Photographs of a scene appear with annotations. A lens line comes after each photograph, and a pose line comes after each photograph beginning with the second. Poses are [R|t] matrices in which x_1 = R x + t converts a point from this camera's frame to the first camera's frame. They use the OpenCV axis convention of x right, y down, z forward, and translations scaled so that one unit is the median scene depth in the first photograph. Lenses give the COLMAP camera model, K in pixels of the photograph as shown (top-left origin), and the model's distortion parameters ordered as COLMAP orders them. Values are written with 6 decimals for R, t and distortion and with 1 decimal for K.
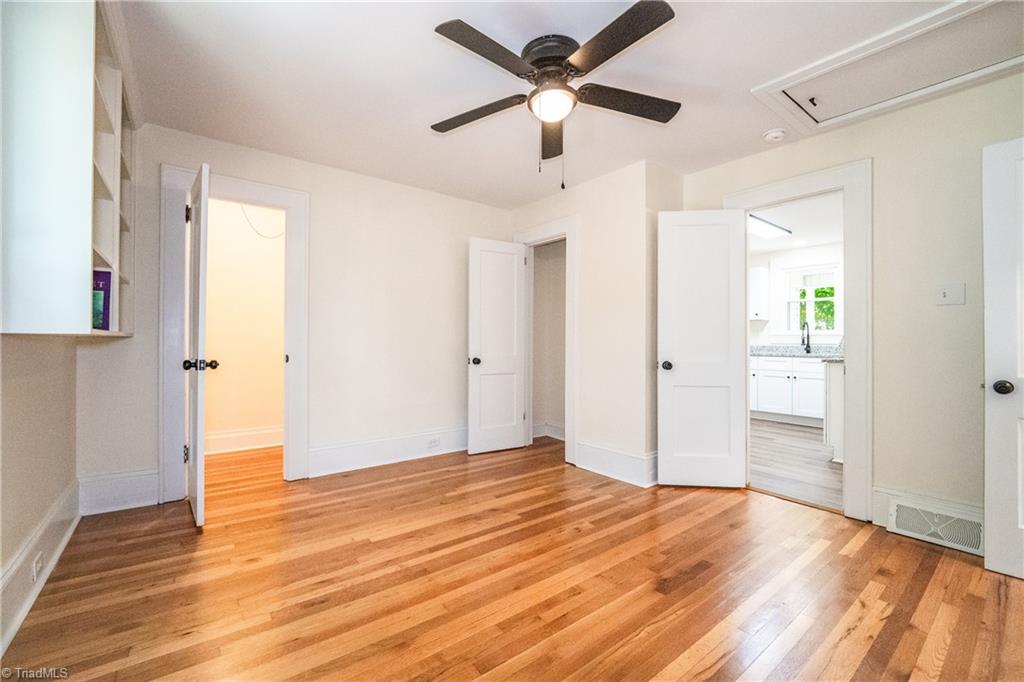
lens RADIAL K [[421.4, 0, 517.0], [0, 421.4, 341.9], [0, 0, 1]] dist [0.003201, -0.001177]
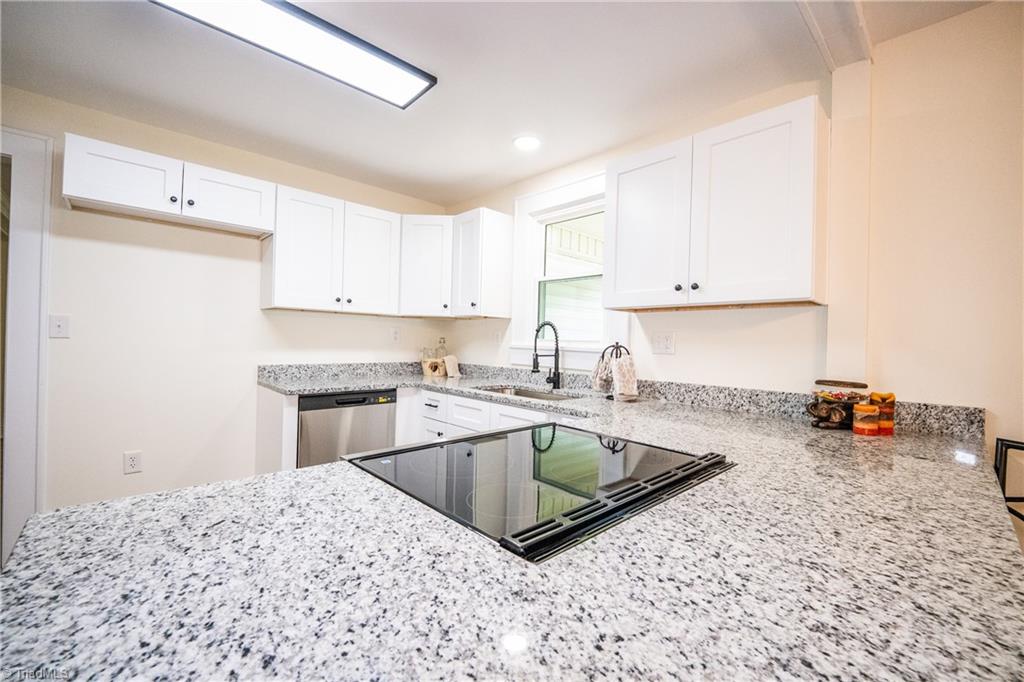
lens RADIAL K [[421.4, 0, 509.1], [0, 421.4, 338.7], [0, 0, 1]] dist [0.003201, -0.001177]
pose [[0.994864, 0.025962, 0.097830, 0.594656], [-0.024628, 0.999587, -0.014824, -0.020469], [-0.098174, 0.012338, 0.995093, 0.543671]]
